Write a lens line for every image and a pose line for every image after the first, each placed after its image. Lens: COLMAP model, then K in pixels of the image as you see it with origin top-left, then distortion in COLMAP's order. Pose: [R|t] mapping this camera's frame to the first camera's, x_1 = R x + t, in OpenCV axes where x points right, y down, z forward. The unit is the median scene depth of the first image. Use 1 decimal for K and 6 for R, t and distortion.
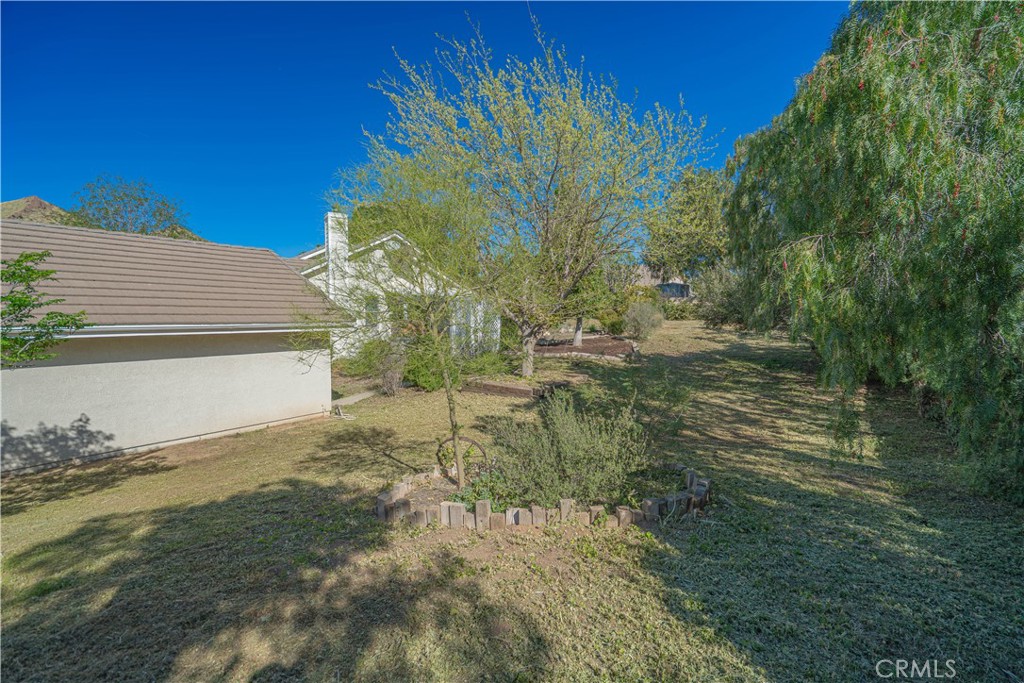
lens RADIAL K [[457.8, 0, 516.8], [0, 457.8, 346.0], [0, 0, 1]] dist [-0.000210, 0.000067]
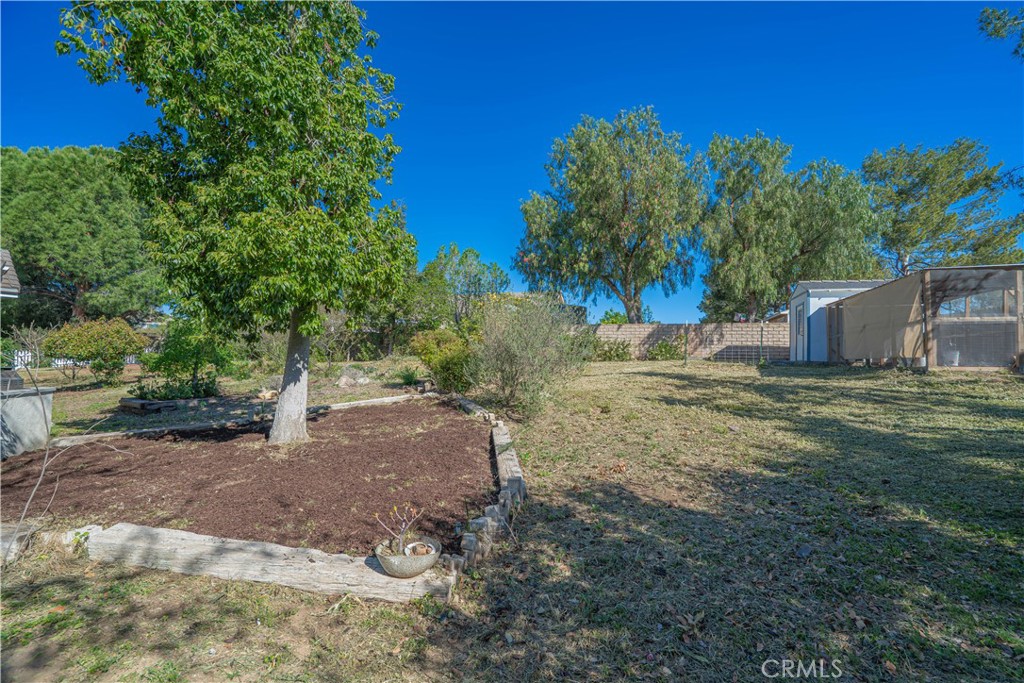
lens RADIAL K [[455.2, 0, 523.2], [0, 455.2, 346.1], [0, 0, 1]] dist [-0.009173, -0.000323]
pose [[0.956303, 0.012430, 0.292114, 0.179715], [0.018776, 0.994423, -0.103781, -0.025318], [-0.291775, 0.104730, 0.950736, 0.695537]]
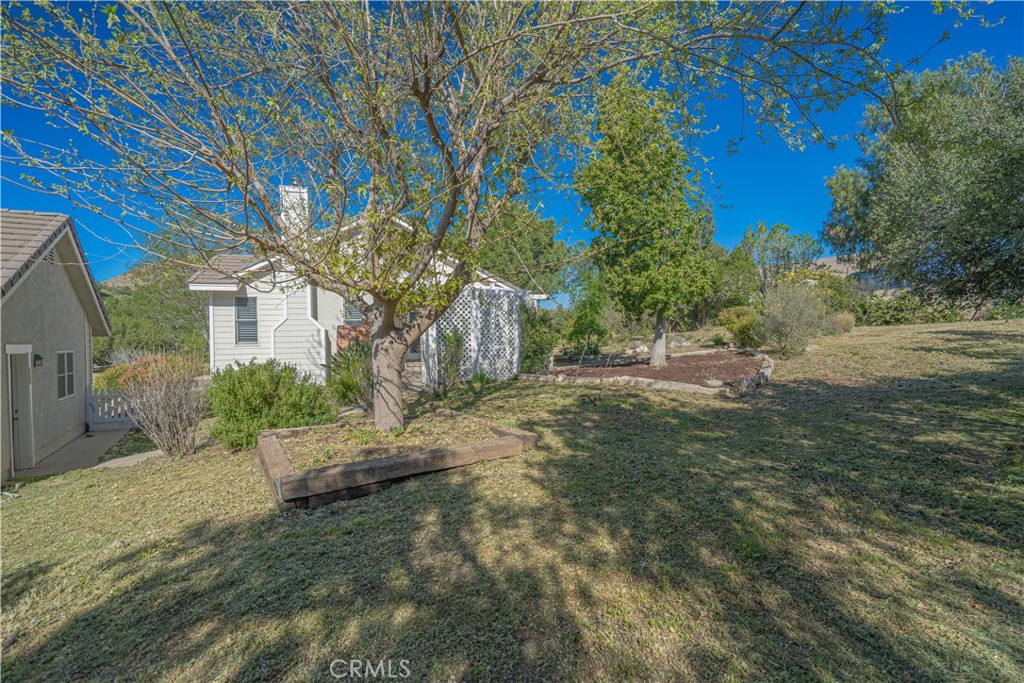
lens RADIAL K [[458.6, 0, 511.7], [0, 458.6, 344.2], [0, 0, 1]] dist [0.000112, 0.000230]
pose [[0.926875, -0.022064, -0.374720, 0.174196], [-0.000352, 0.998219, -0.059647, 0.007026], [0.375369, 0.055417, 0.925217, 0.384463]]
